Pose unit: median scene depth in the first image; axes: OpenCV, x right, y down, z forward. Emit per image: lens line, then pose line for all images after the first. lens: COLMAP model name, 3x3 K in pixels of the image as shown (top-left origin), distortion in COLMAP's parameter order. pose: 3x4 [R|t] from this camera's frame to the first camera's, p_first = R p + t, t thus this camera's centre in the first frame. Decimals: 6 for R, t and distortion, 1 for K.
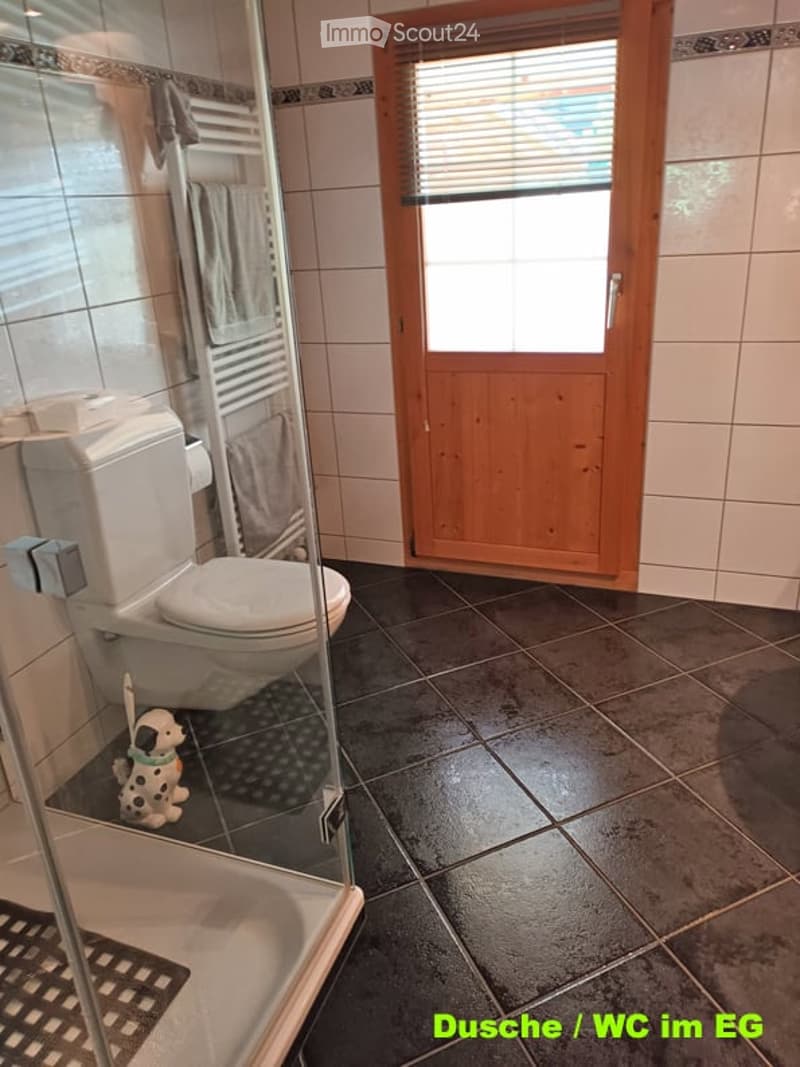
lens RADIAL K [[804.1, 0, 406.4], [0, 804.1, 533.7], [0, 0, 1]] dist [0.029660, -0.004199]
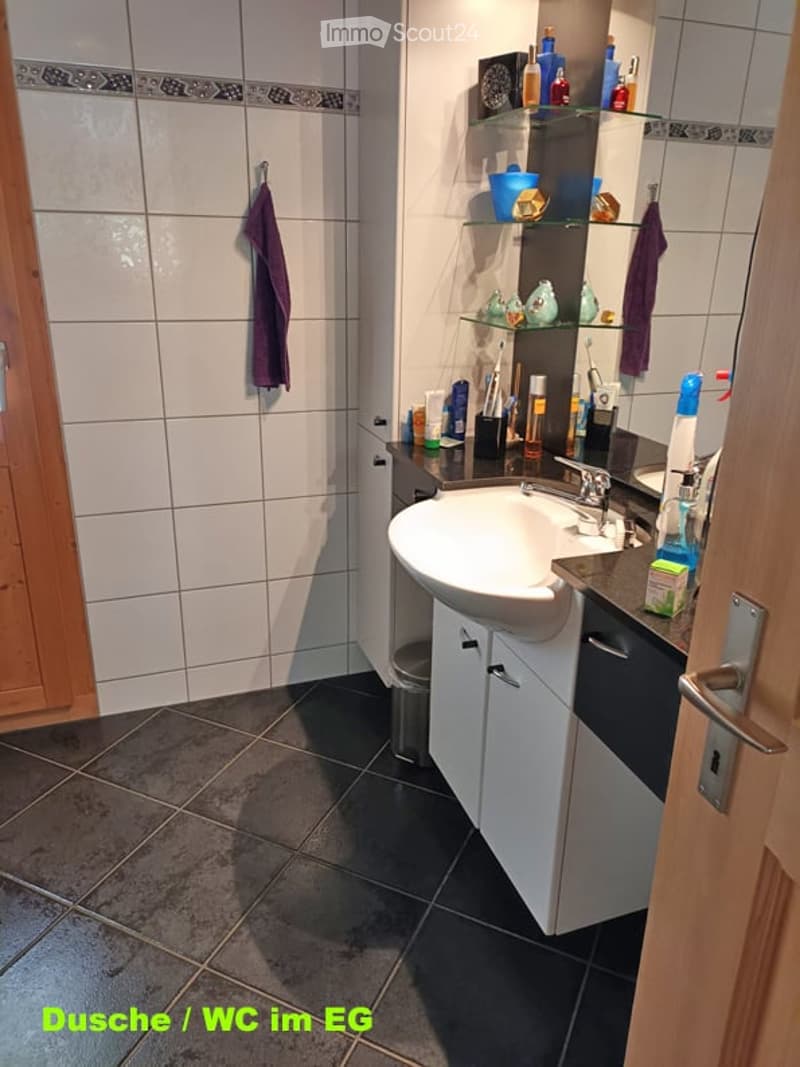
lens RADIAL K [[804.1, 0, 399.0], [0, 804.1, 528.2], [0, 0, 1]] dist [0.029660, -0.004199]
pose [[0.760469, -0.158121, 0.629830, 0.032908], [0.186769, 0.982178, 0.021071, -0.092658], [-0.621936, 0.101609, 0.776447, 0.171127]]
